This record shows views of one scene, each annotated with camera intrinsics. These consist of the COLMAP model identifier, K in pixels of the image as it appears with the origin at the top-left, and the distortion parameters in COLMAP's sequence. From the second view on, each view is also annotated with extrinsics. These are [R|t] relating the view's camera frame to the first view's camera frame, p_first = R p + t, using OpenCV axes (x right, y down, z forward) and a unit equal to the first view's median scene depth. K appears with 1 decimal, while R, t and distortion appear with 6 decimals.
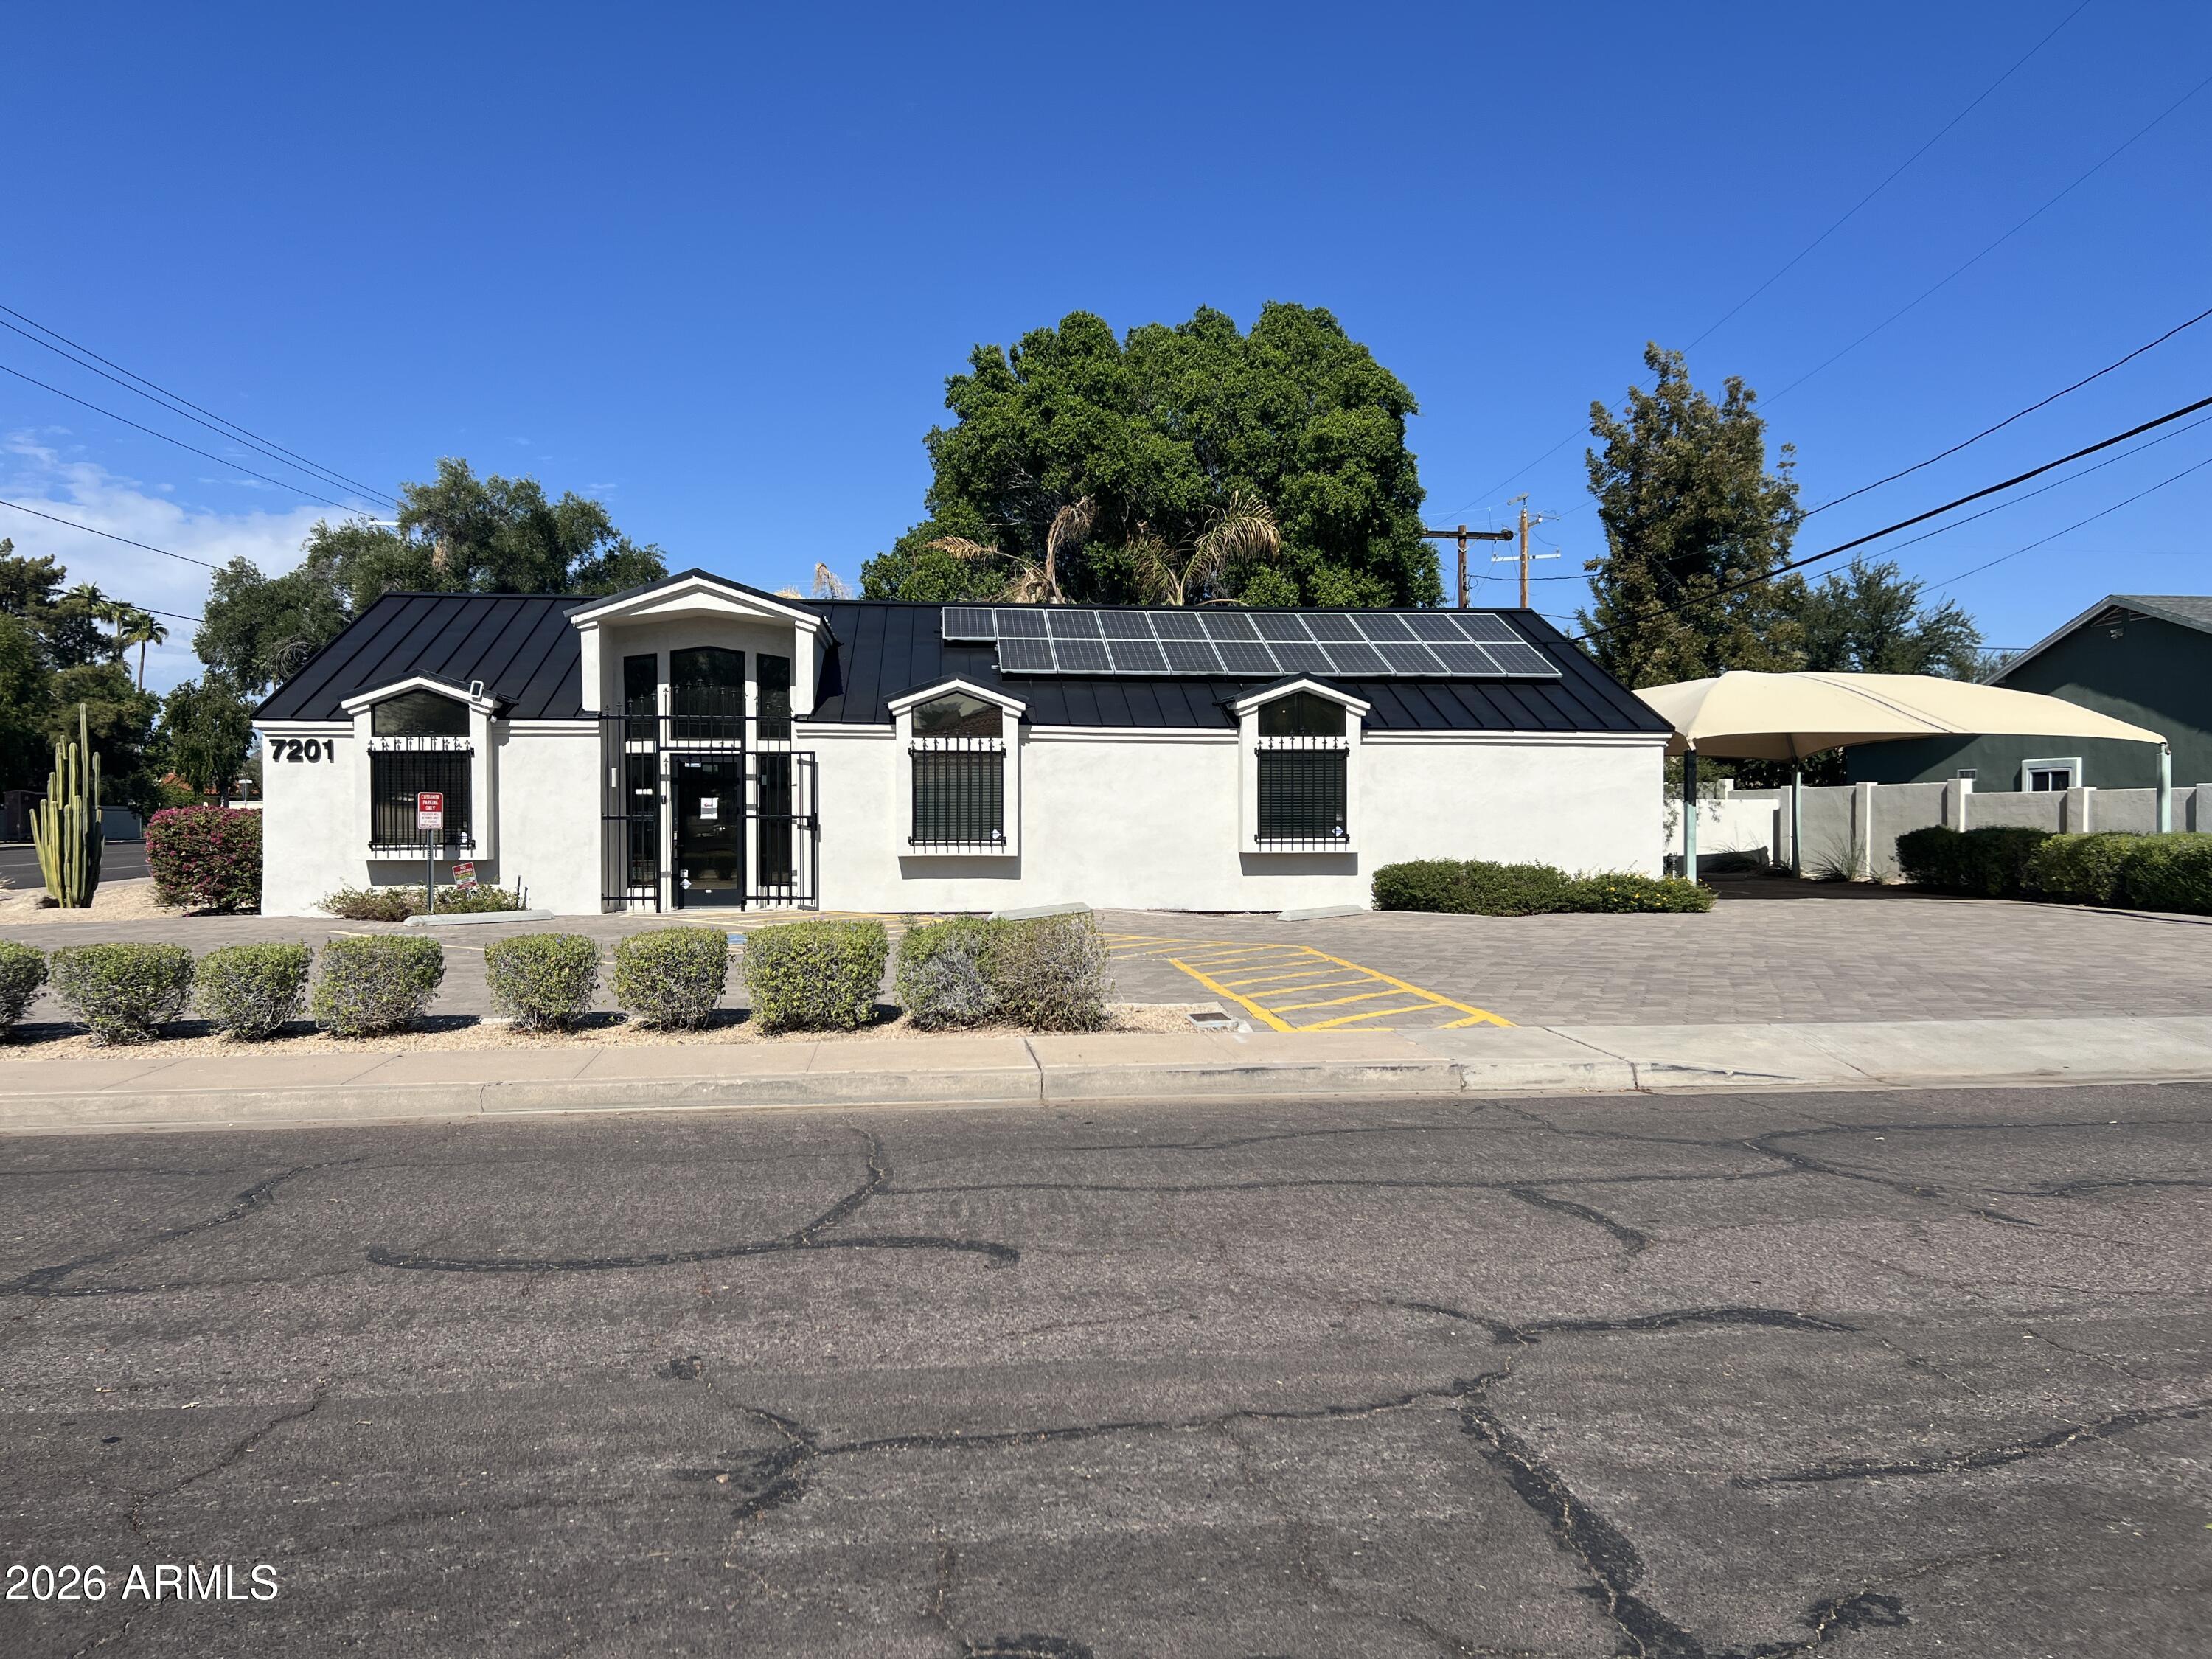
lens RADIAL K [[1673.4, 0, 1081.3], [0, 1673.4, 815.7], [0, 0, 1]] dist [0.061665, -0.062494]
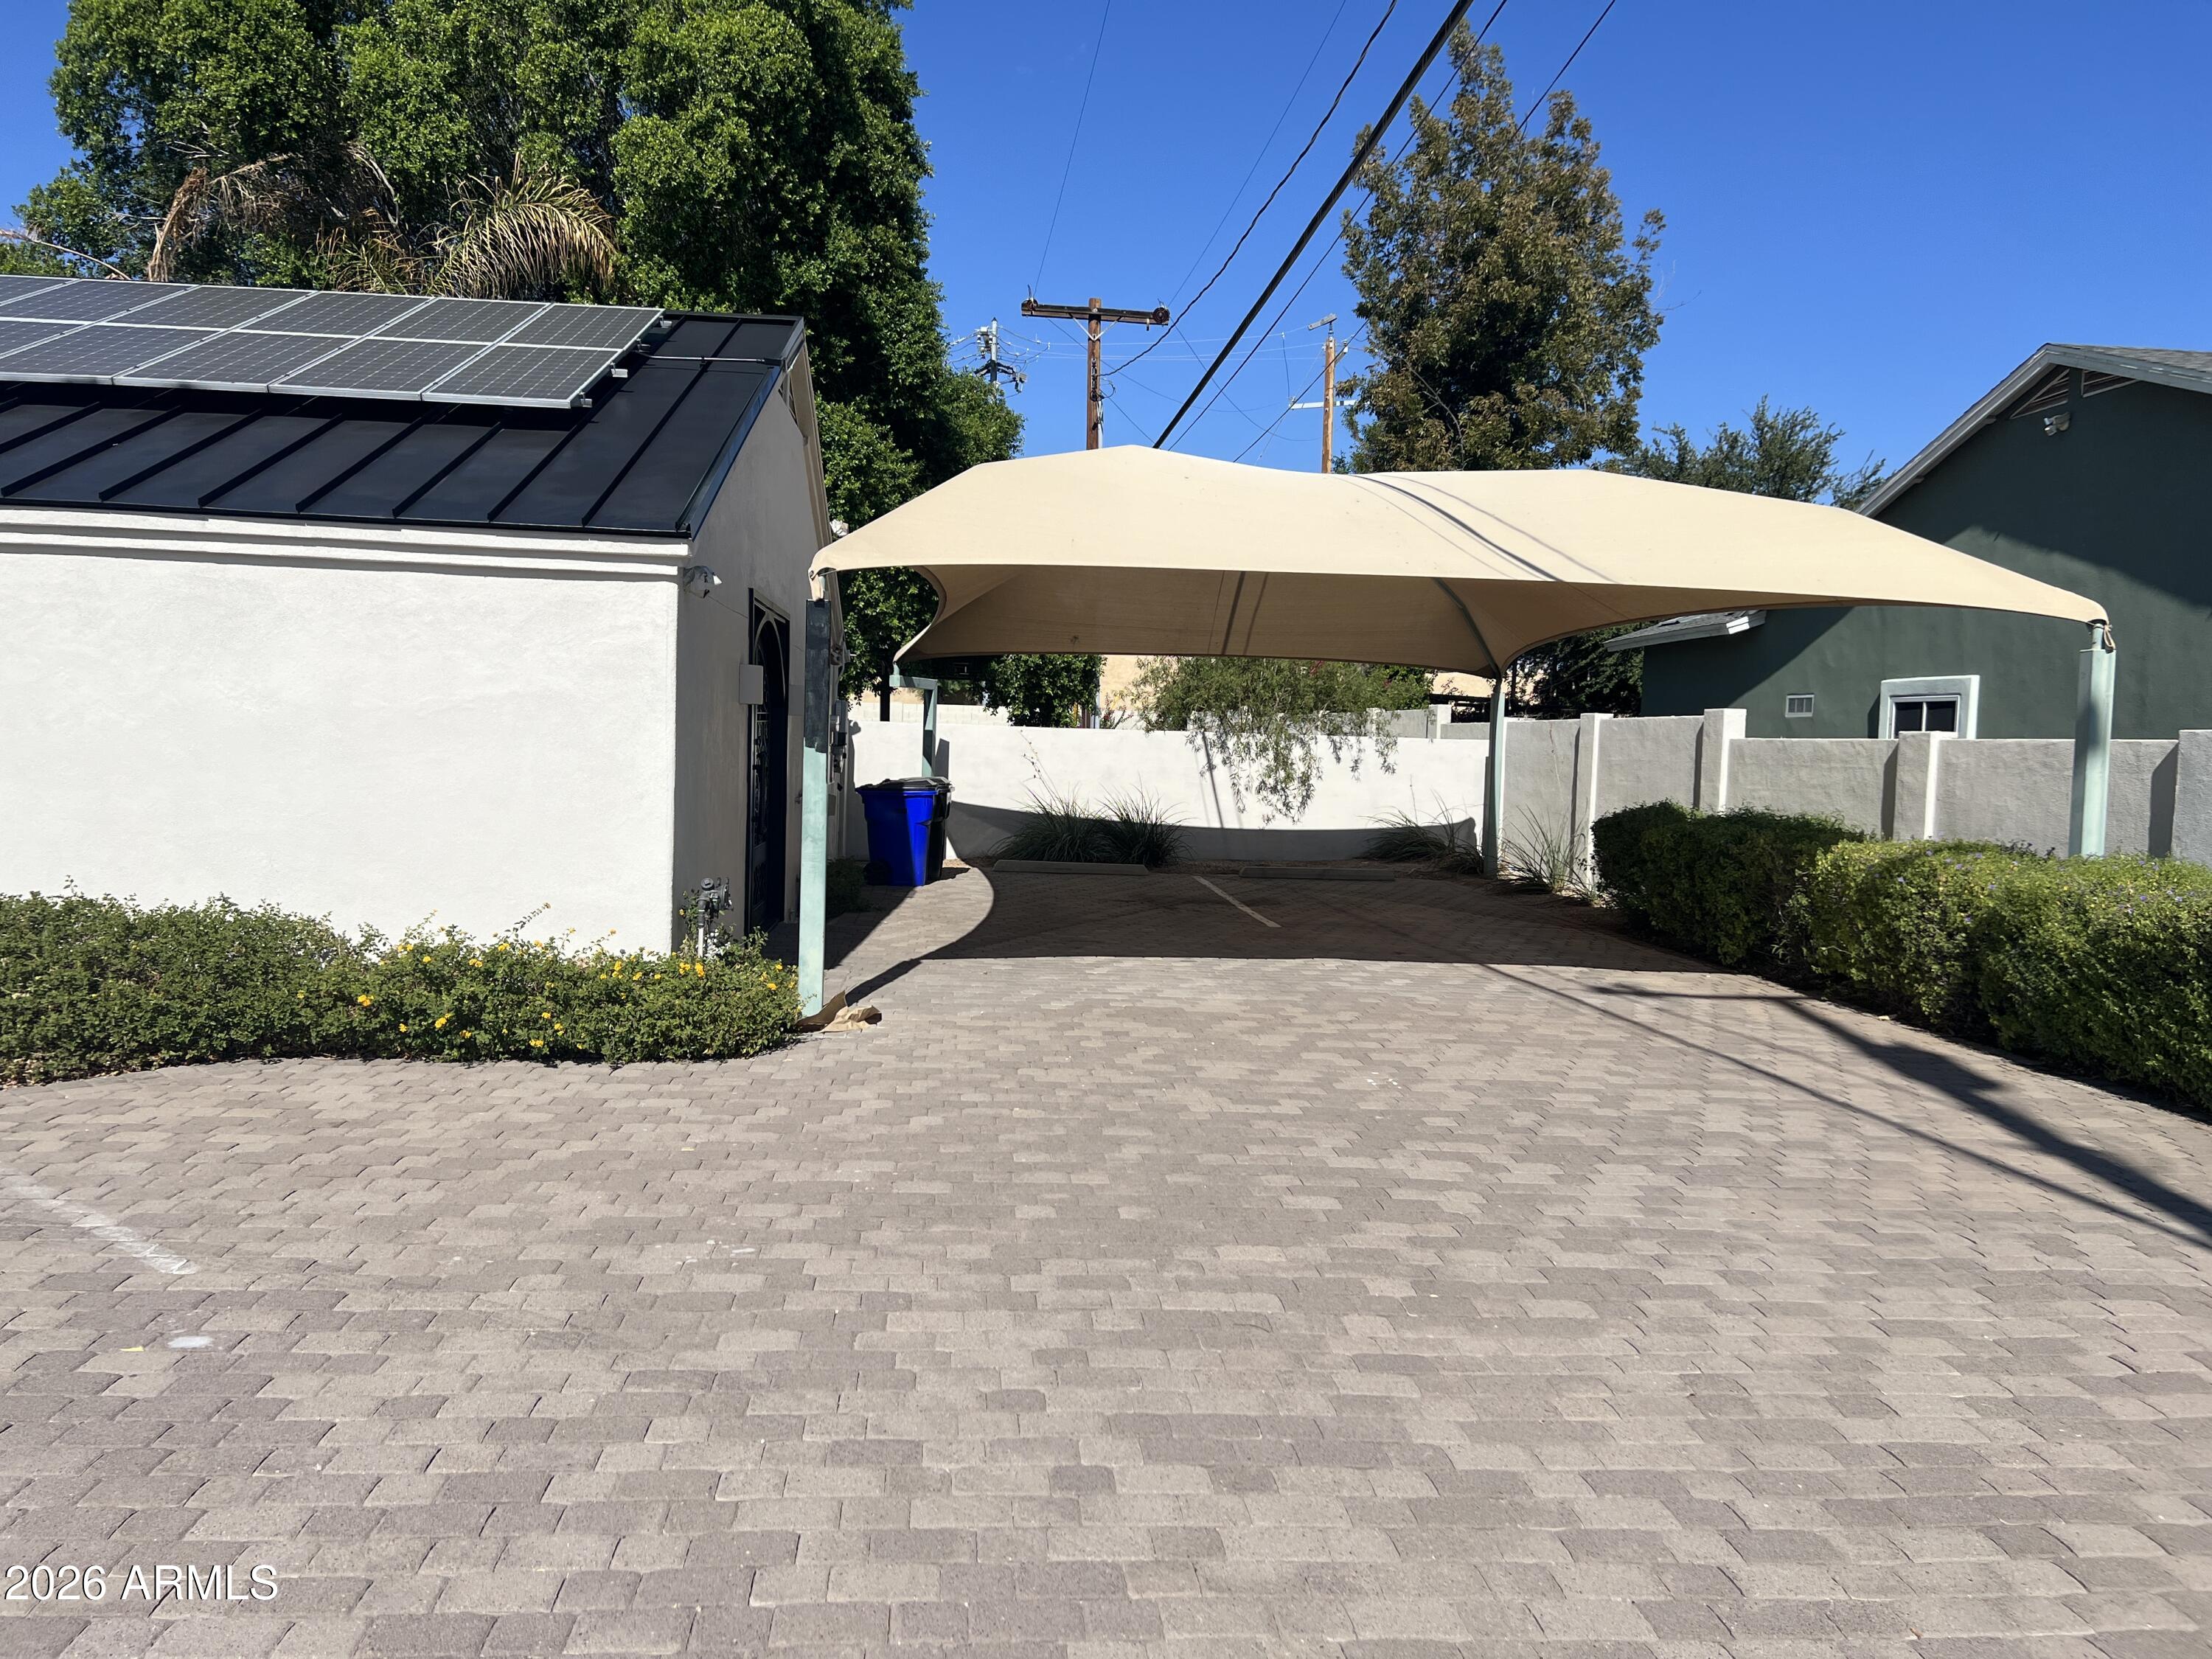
lens RADIAL K [[1673.4, 0, 1081.3], [0, 1673.4, 815.7], [0, 0, 1]] dist [0.061665, -0.062494]
pose [[0.999482, 0.029908, -0.011863, 0.439675], [-0.029300, 0.998395, 0.048467, -0.011536], [0.013294, -0.048094, 0.998754, 0.650938]]
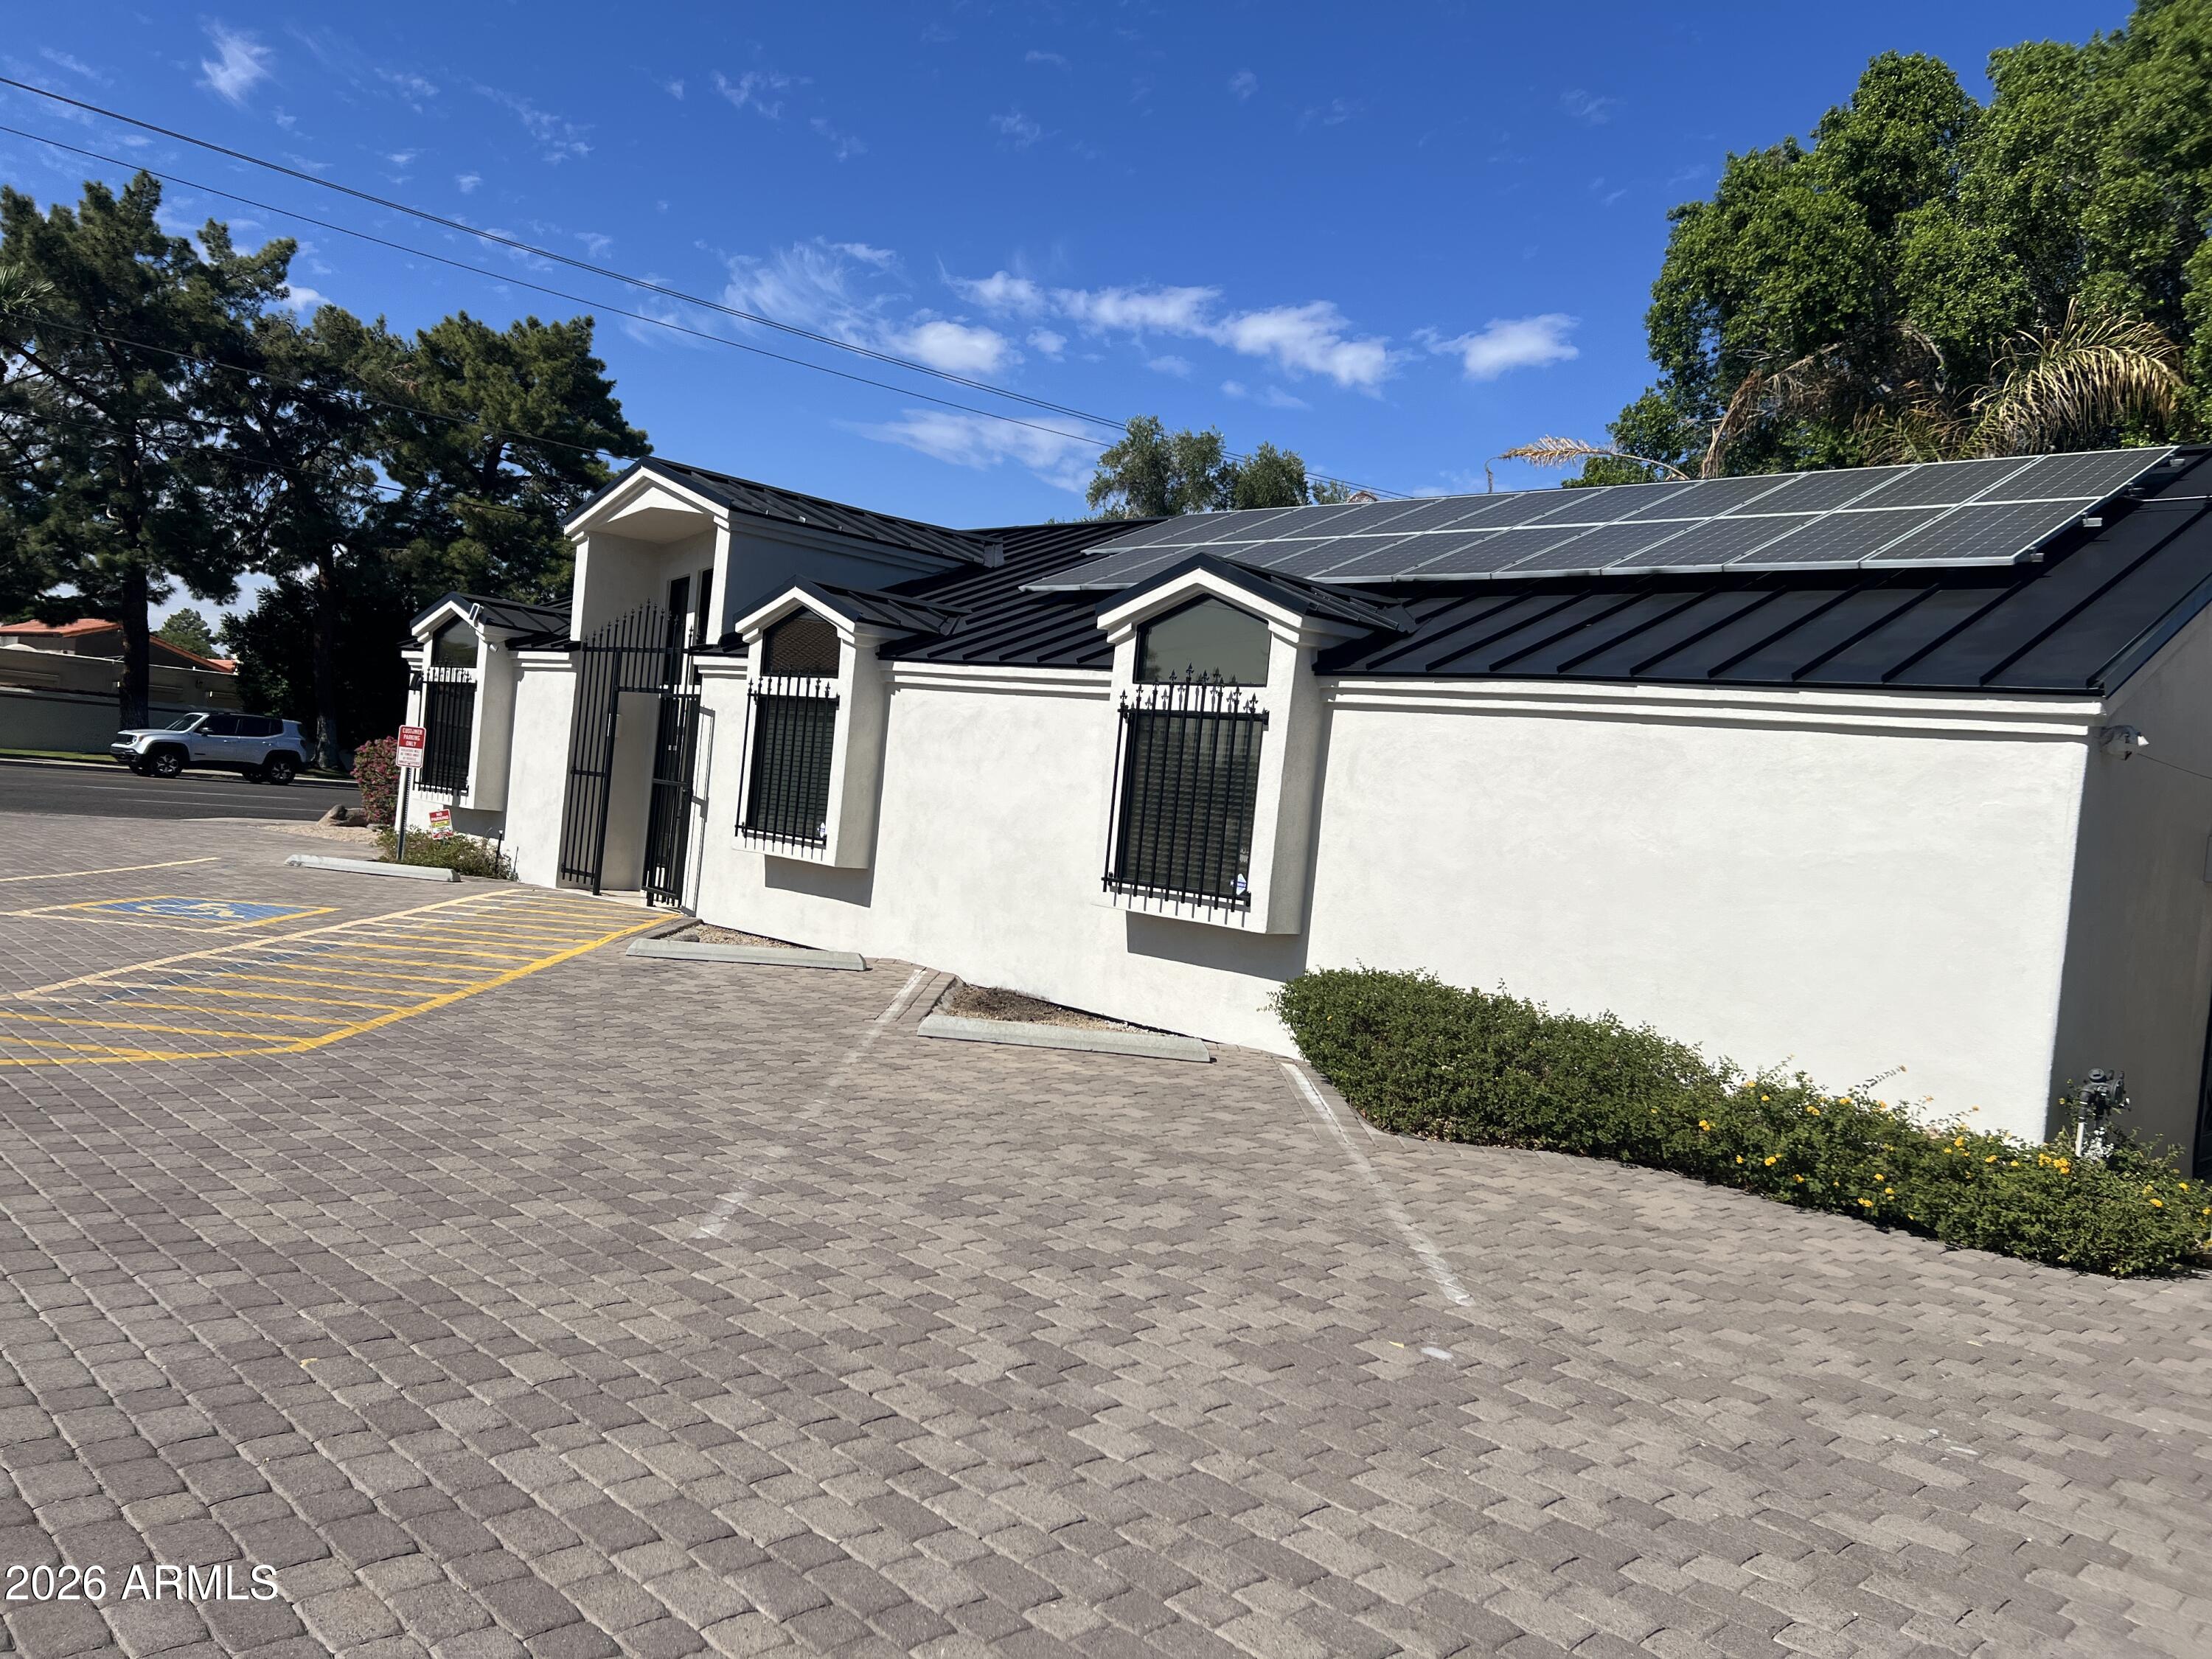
lens RADIAL K [[1669.7, 0, 1100.7], [0, 1669.7, 800.3], [0, 0, 1]] dist [0.073398, -0.065660]
pose [[0.638997, 0.065825, -0.766388, 0.480754], [-0.097278, 0.995248, 0.004374, -0.012594], [0.763034, 0.071757, 0.642363, 0.647400]]
